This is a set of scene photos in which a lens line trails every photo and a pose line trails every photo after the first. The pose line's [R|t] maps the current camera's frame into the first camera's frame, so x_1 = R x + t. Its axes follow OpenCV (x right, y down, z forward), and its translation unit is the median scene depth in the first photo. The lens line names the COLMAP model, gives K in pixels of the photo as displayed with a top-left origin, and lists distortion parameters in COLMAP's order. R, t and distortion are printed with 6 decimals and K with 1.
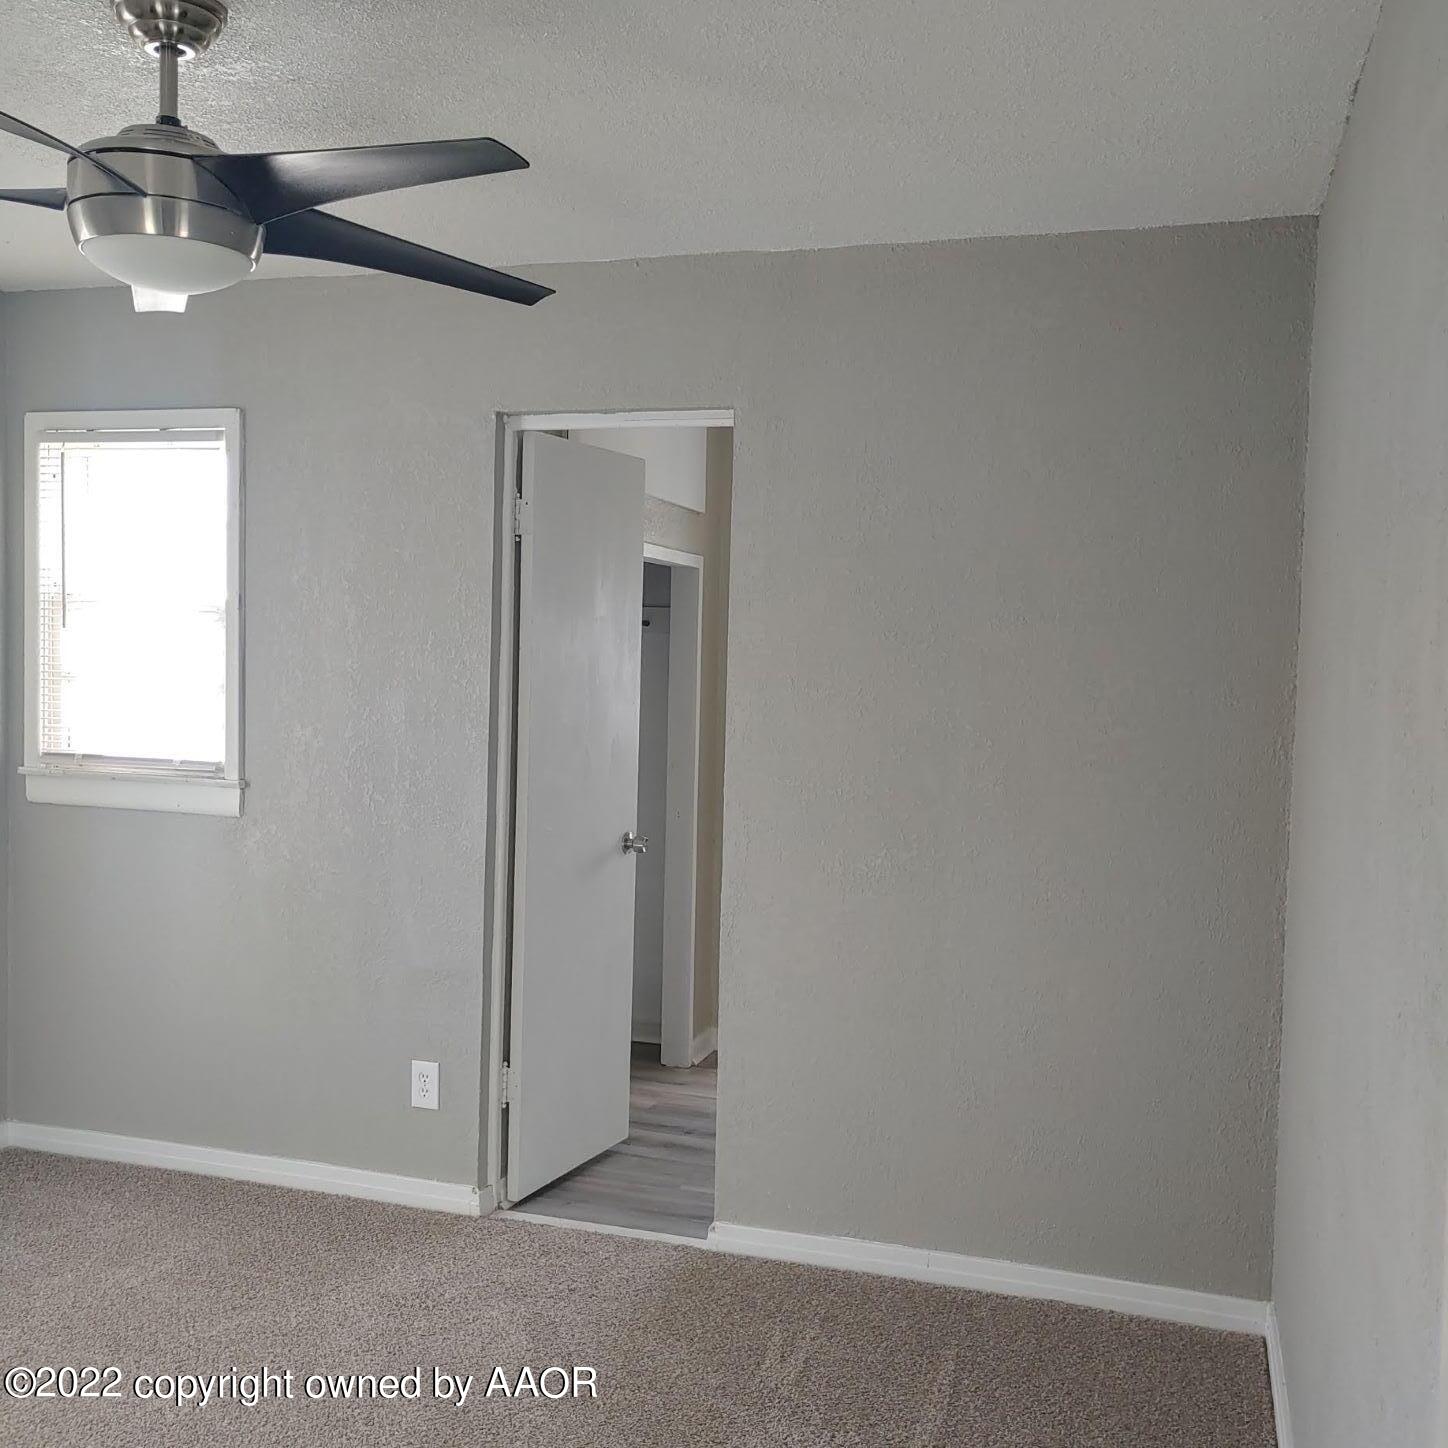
lens RADIAL K [[1564.5, 0, 749.0], [0, 1564.5, 761.5], [0, 0, 1]] dist [0.093238, -0.002218]
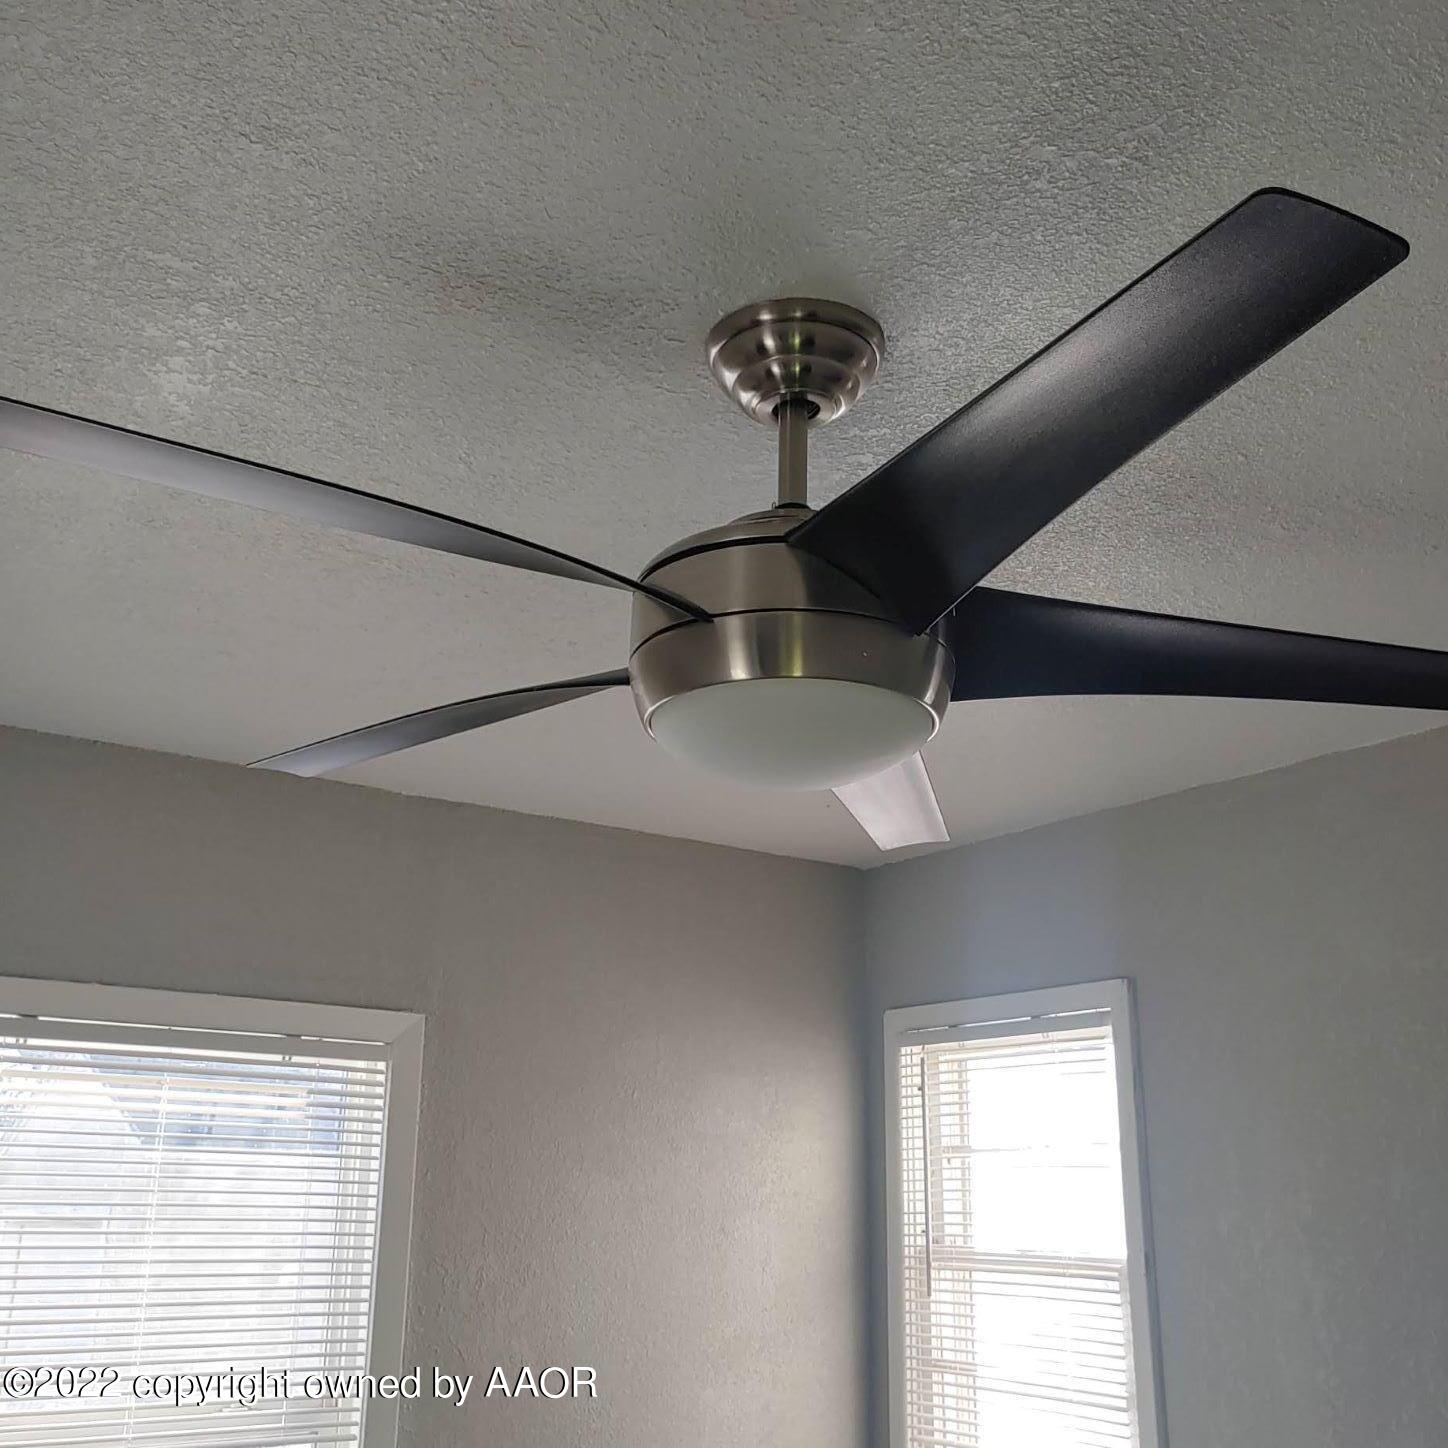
lens RADIAL K [[1564.5, 0, 749.0], [0, 1564.5, 761.5], [0, 0, 1]] dist [0.093238, -0.002218]
pose [[0.797455, -0.170406, -0.578815, -0.039656], [-0.045086, 0.939780, -0.338793, -0.084384], [0.601691, 0.296269, 0.741750, 0.433841]]
